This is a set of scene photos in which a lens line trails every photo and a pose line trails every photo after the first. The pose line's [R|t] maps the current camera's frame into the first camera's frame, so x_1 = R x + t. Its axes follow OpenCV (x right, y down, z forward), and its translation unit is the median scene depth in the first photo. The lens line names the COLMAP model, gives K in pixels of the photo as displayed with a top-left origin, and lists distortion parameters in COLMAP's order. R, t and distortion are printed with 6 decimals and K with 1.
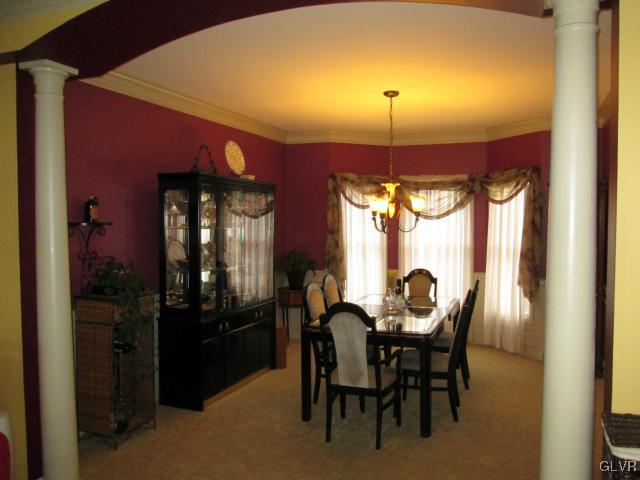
lens RADIAL K [[533.3, 0, 320.0], [0, 533.3, 240.0], [0, 0, 1]] dist [-0.030261, -0.003982]
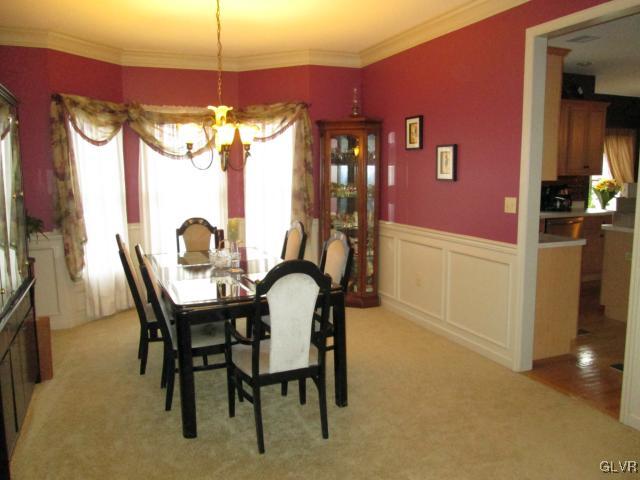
lens RADIAL K [[533.3, 0, 320.0], [0, 533.3, 240.0], [0, 0, 1]] dist [-0.030261, -0.003982]
pose [[0.721039, -0.100391, 0.685583, -0.239707], [0.039254, 0.993778, 0.104236, 0.009202], [-0.691782, -0.048247, 0.720493, 0.257632]]
